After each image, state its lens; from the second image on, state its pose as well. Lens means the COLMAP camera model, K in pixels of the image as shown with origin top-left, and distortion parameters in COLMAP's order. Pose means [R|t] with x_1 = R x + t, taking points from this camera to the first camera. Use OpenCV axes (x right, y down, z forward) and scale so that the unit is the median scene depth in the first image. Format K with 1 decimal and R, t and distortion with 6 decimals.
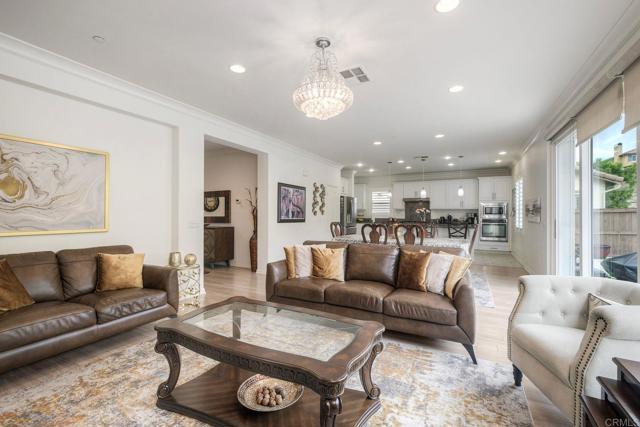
lens RADIAL K [[285.1, 0, 320.2], [0, 285.1, 212.6], [0, 0, 1]] dist [0.002375, 0.000046]
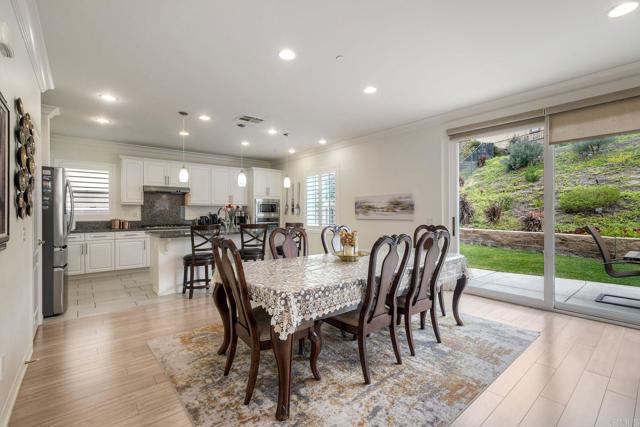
lens RADIAL K [[287.4, 0, 320.0], [0, 287.4, 213.5], [0, 0, 1]] dist [0.000538, -0.000374]
pose [[0.378965, -0.008181, 0.925375, -0.174786], [-0.001126, 0.999956, 0.009301, 0.001823], [-0.925410, -0.004566, 0.378939, 0.669075]]
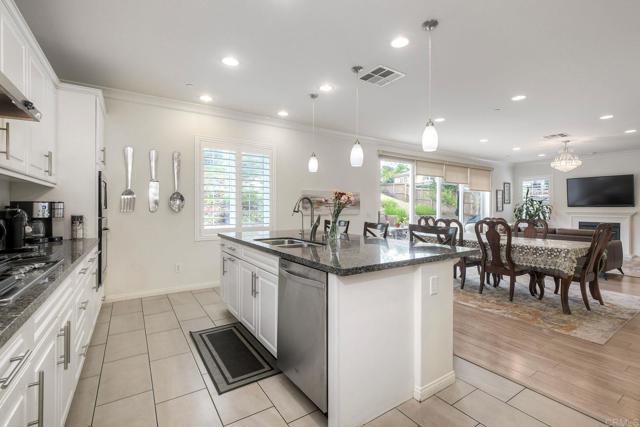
lens RADIAL K [[290.0, 0, 325.3], [0, 290.0, 207.0], [0, 0, 1]] dist [-0.002373, 0.000037]
pose [[-0.874953, -0.006066, 0.484170, 0.226830], [-0.009575, 0.999943, -0.004774, 0.006837], [-0.484113, -0.008813, -0.874961, 1.532115]]
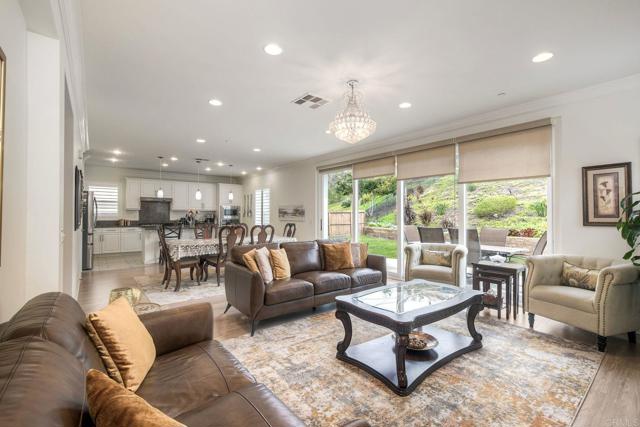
lens RADIAL K [[285.1, 0, 320.2], [0, 285.1, 212.6], [0, 0, 1]] dist [0.002375, 0.000046]
pose [[0.399990, 0.007390, 0.916490, -0.435450], [-0.007464, 0.999961, -0.004806, -0.003886], [-0.916489, -0.004918, 0.400030, 0.221556]]
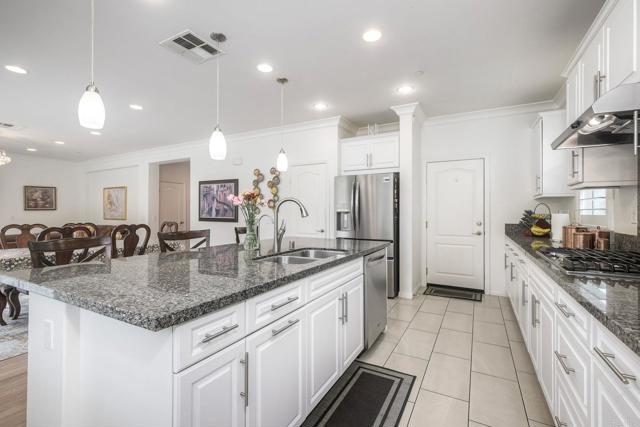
lens RADIAL K [[290.0, 0, 325.3], [0, 290.0, 207.0], [0, 0, 1]] dist [-0.002373, 0.000037]
pose [[-0.010294, -0.019901, -0.999749, 0.755608], [0.006040, 0.999782, -0.019964, 0.008084], [0.999929, -0.006244, -0.010172, 1.249645]]
